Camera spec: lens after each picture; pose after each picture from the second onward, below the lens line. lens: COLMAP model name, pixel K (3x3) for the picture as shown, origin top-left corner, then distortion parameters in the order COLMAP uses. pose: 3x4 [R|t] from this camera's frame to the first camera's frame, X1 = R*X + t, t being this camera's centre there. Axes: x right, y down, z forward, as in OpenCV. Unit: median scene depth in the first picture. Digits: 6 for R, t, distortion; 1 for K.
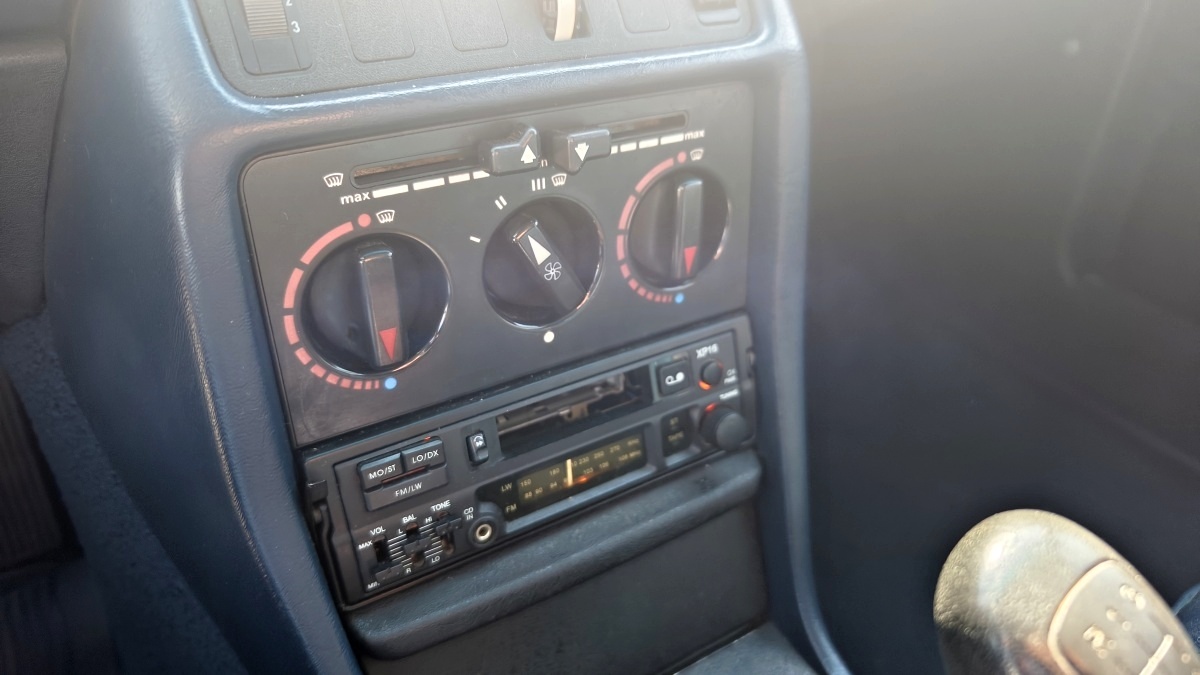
lens RADIAL K [[815.9, 0, 598.8], [0, 815.9, 333.1], [0, 0, 1]] dist [-0.002201, -0.010096]
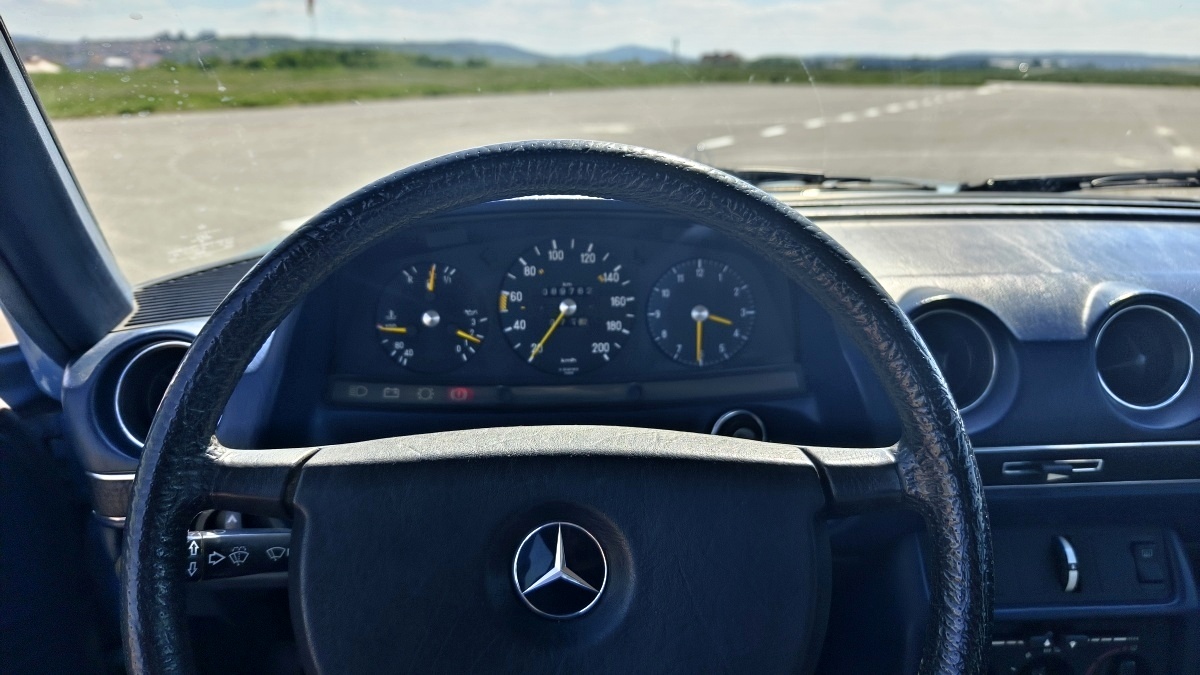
lens RADIAL K [[815.9, 0, 604.0], [0, 815.9, 347.4], [0, 0, 1]] dist [-0.002201, -0.010096]
pose [[0.878115, 0.113671, -0.464750, -0.183596], [-0.235144, 0.948491, -0.212301, -0.195433], [0.416678, 0.295708, 0.859614, -1.515829]]
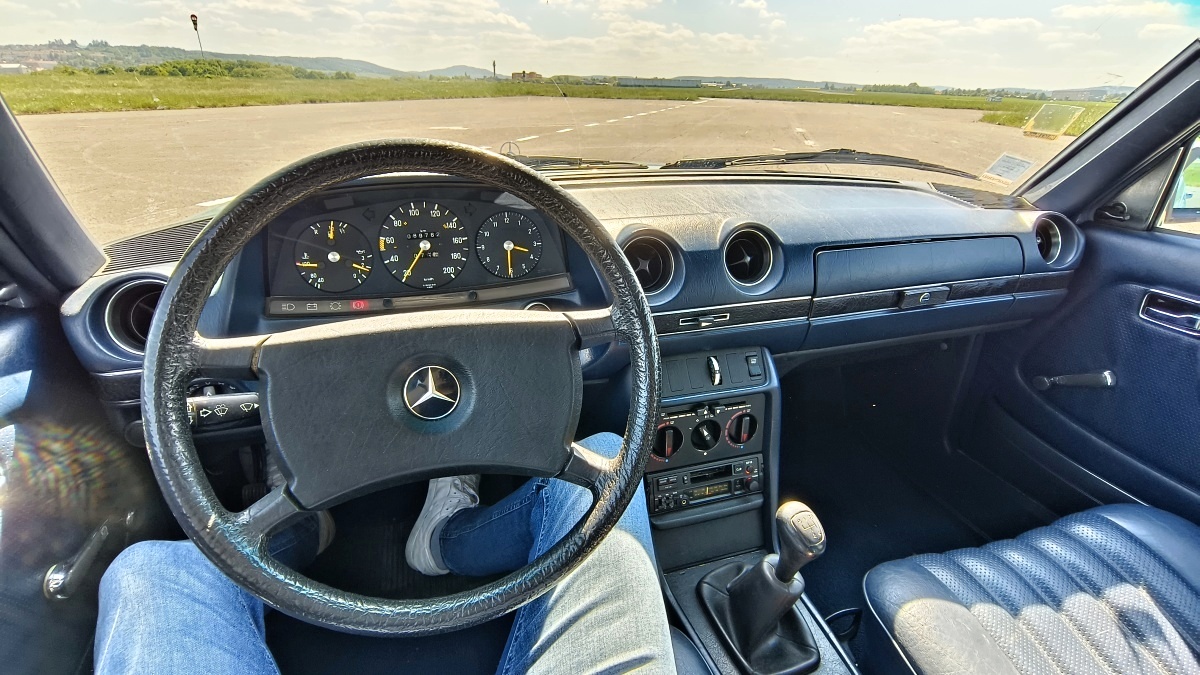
lens RADIAL K [[545.6, 0, 598.1], [0, 545.6, 340.4], [0, 0, 1]] dist [0.000533, -0.001423]
pose [[0.969786, 0.082612, -0.229546, -0.004545], [-0.118914, 0.981645, -0.149103, -0.077393], [0.213015, 0.171895, 0.961809, -1.734110]]
